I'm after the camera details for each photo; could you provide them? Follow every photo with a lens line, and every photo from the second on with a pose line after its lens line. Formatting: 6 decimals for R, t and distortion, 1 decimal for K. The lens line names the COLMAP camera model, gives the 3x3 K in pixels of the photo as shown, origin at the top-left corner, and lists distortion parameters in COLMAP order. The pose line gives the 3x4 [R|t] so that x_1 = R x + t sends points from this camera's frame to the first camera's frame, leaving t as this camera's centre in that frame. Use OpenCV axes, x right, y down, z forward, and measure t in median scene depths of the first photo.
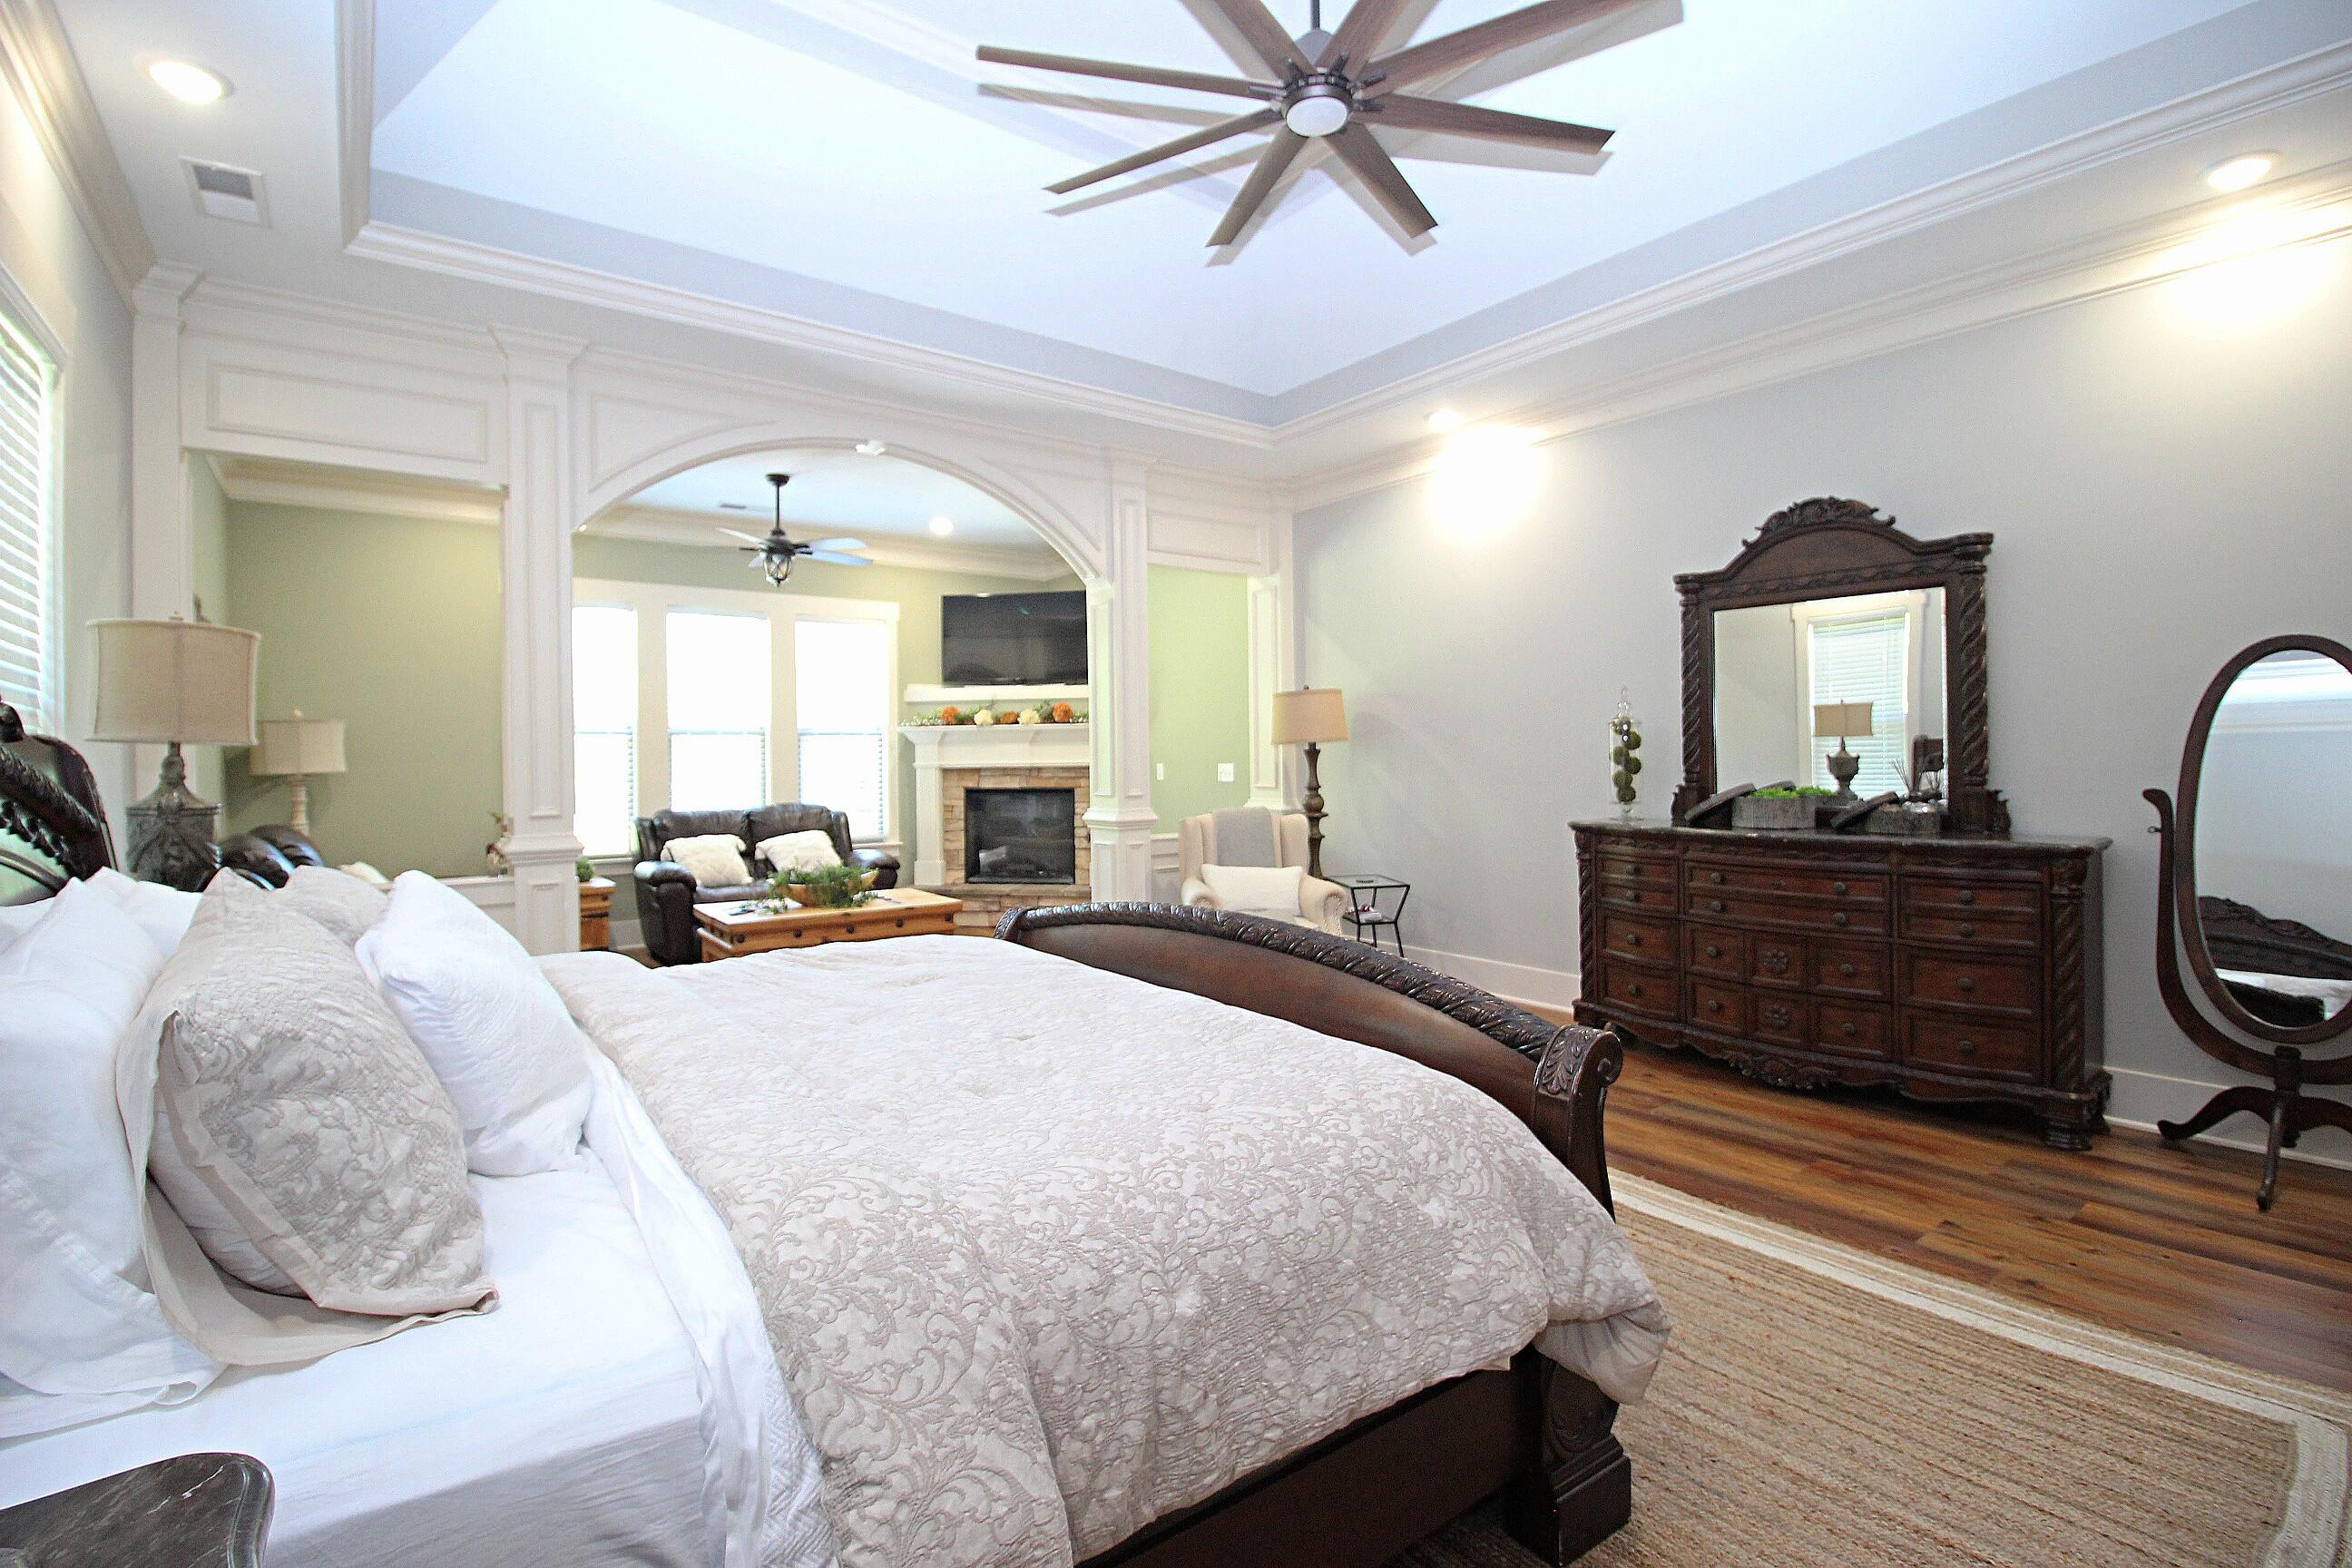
lens RADIAL K [[1079.4, 0, 1162.5], [0, 1079.4, 755.9], [0, 0, 1]] dist [-0.010475, -0.000646]
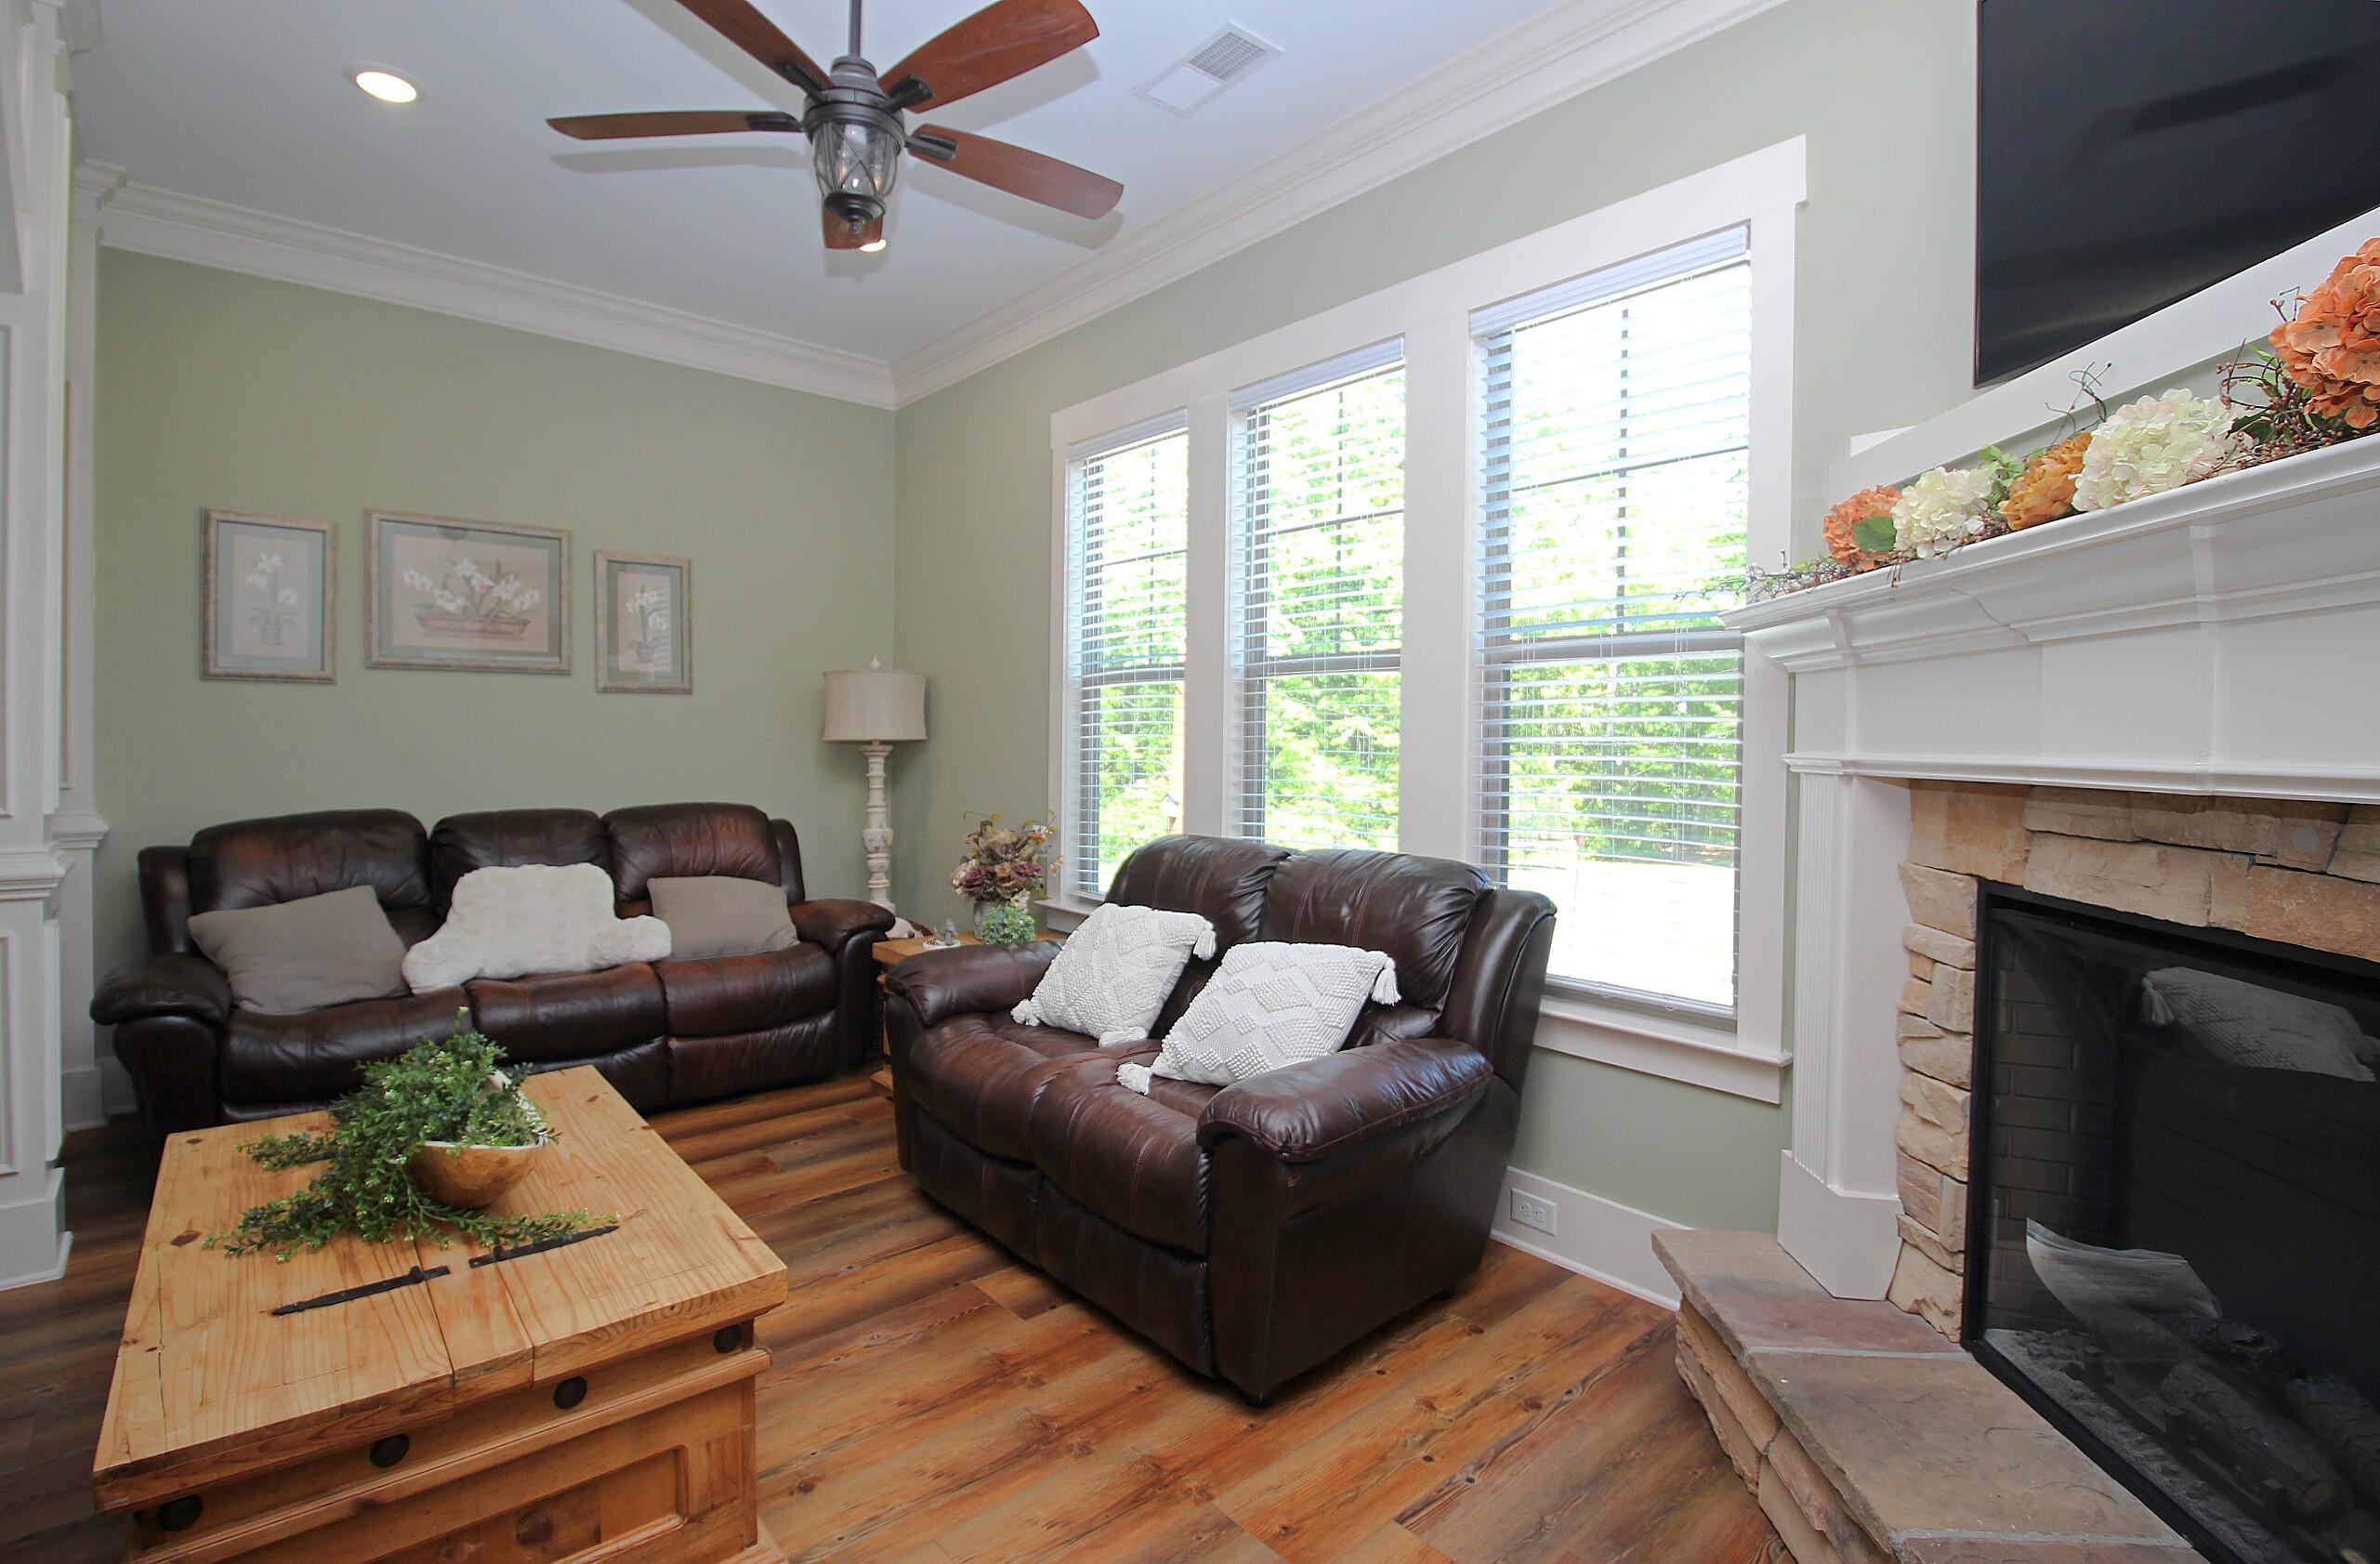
lens RADIAL K [[1118.5, 0, 1202.4], [0, 1118.5, 759.4], [0, 0, 1]] dist [-0.011511, 0.000235]
pose [[0.077105, 0.031215, -0.996534, 0.014263], [-0.008038, 0.999497, 0.030686, 0.001876], [0.996991, 0.005644, 0.077317, 0.883186]]
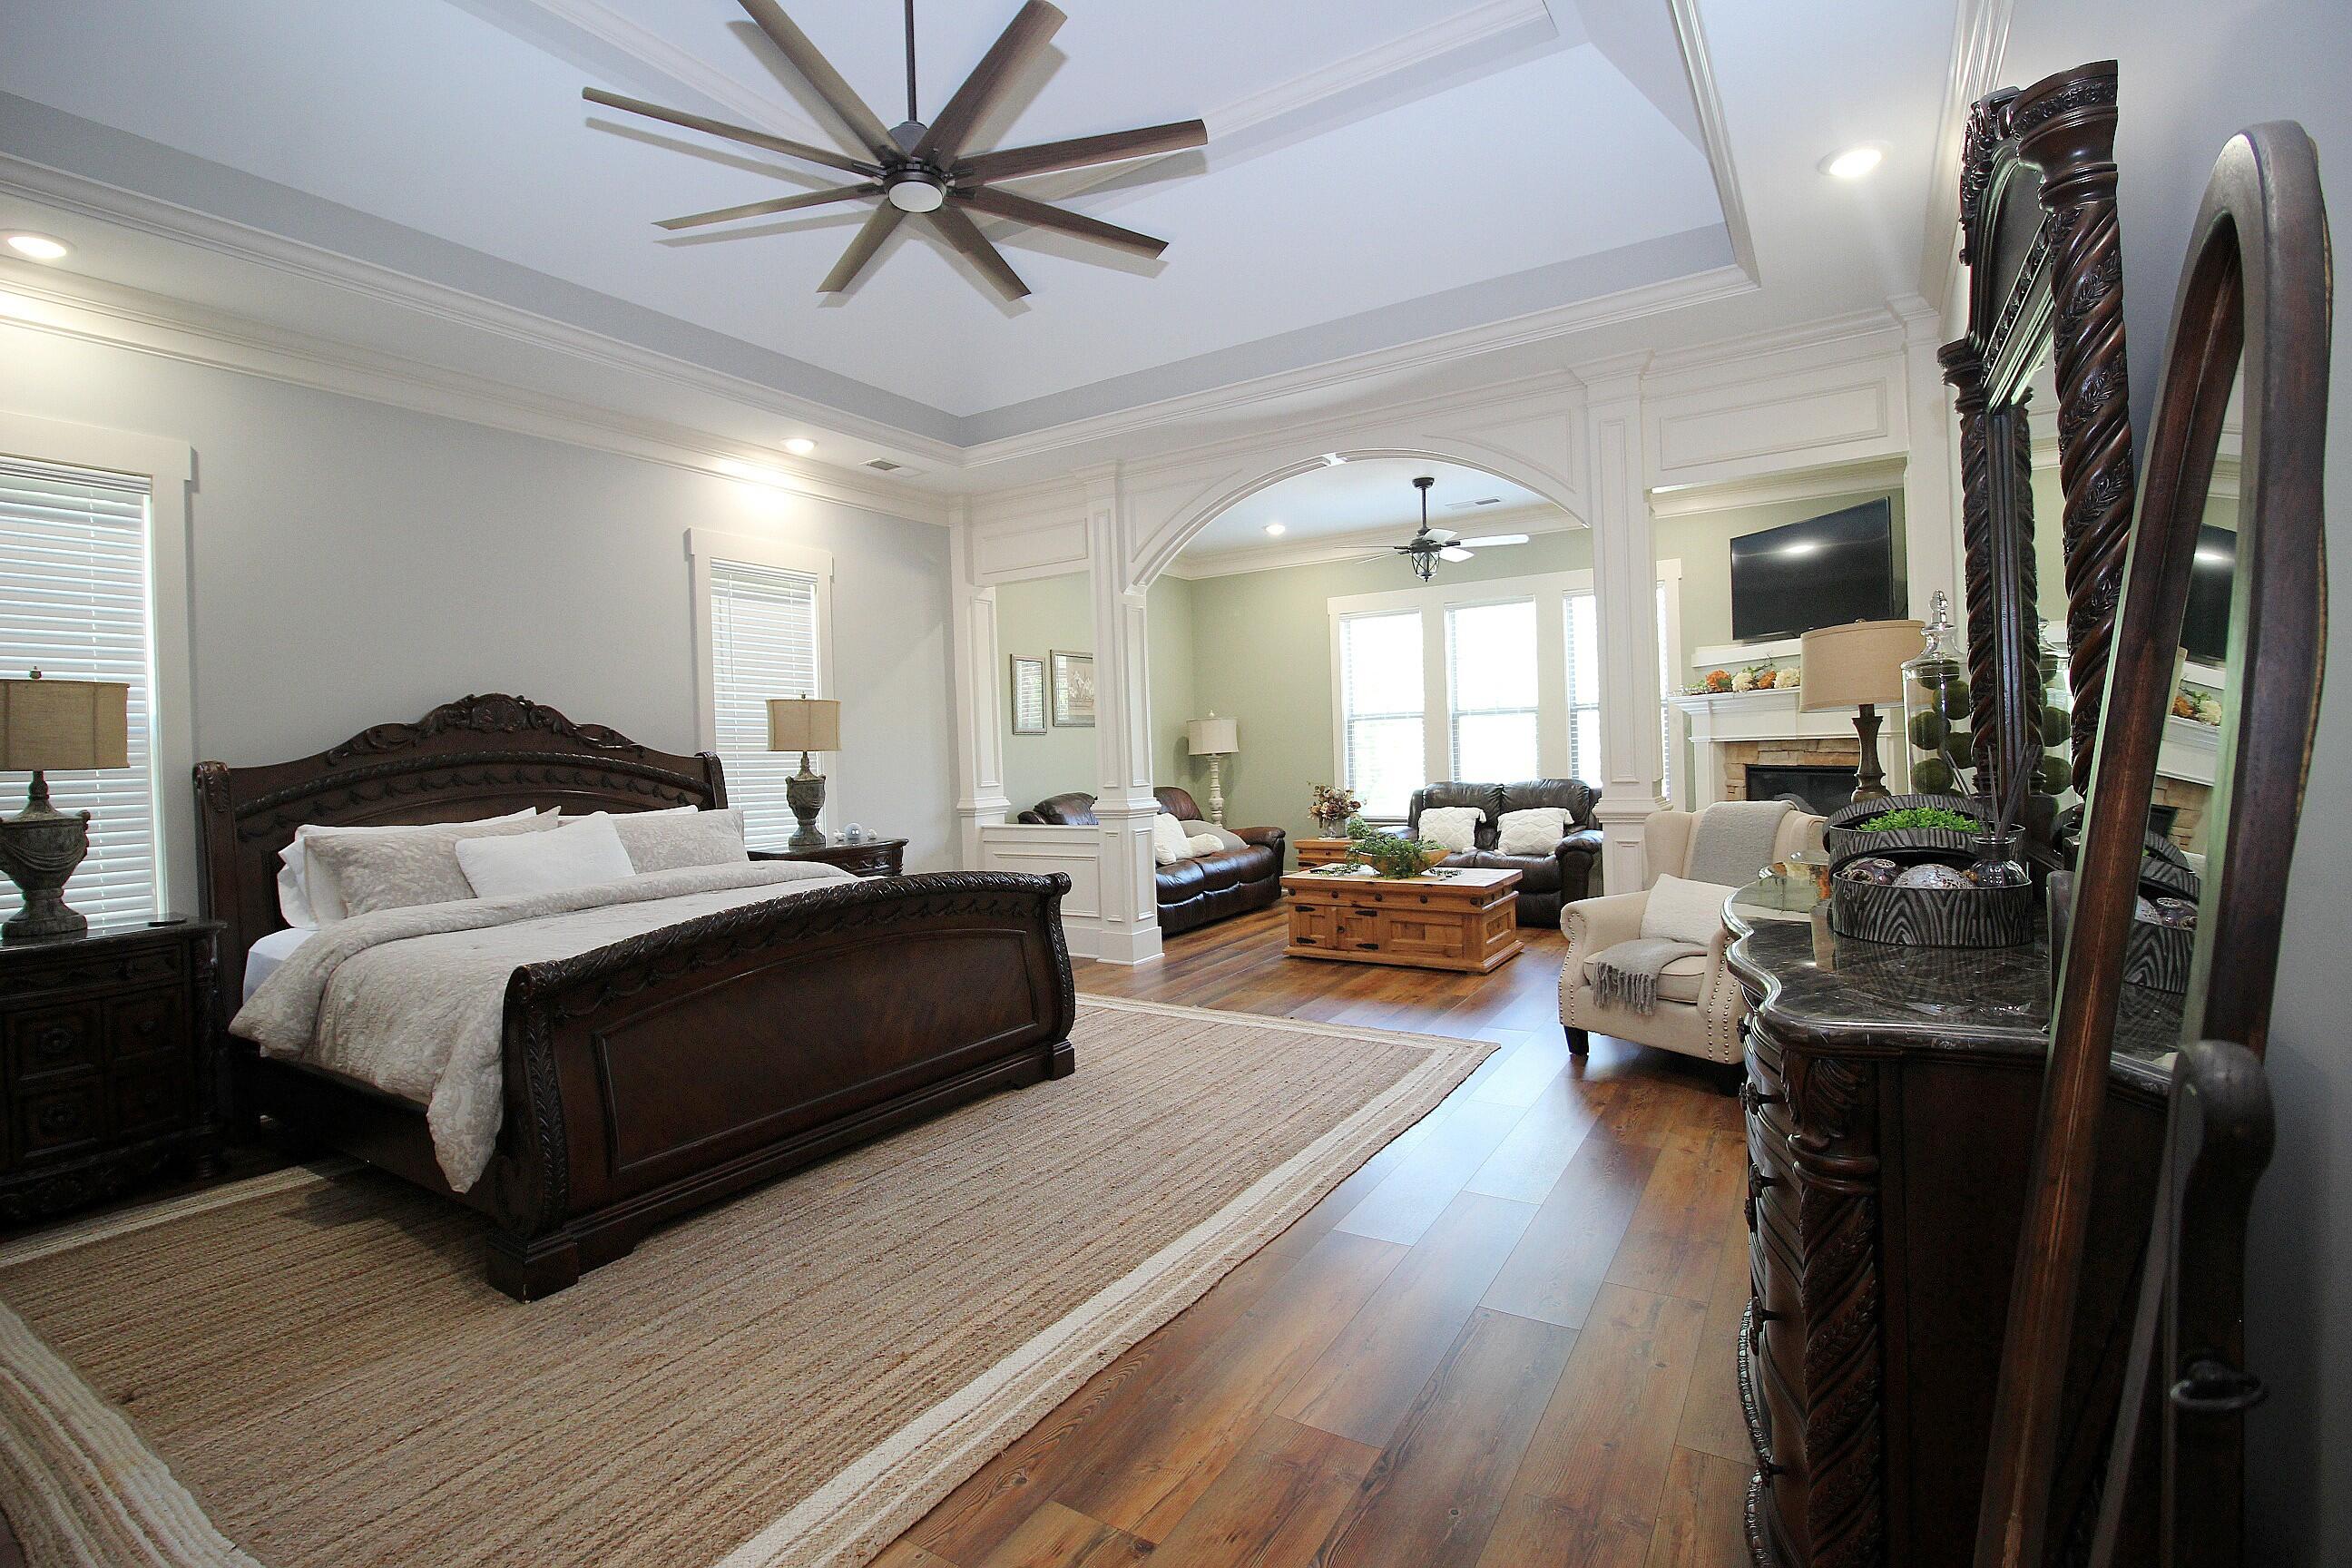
lens RADIAL K [[1079.4, 0, 1177.0], [0, 1079.4, 770.0], [0, 0, 1]] dist [-0.010475, -0.000646]
pose [[0.368416, 0.015600, -0.929530, 0.460722], [0.032405, 0.999036, 0.029611, -0.005875], [0.929096, -0.041030, 0.367555, 0.289554]]
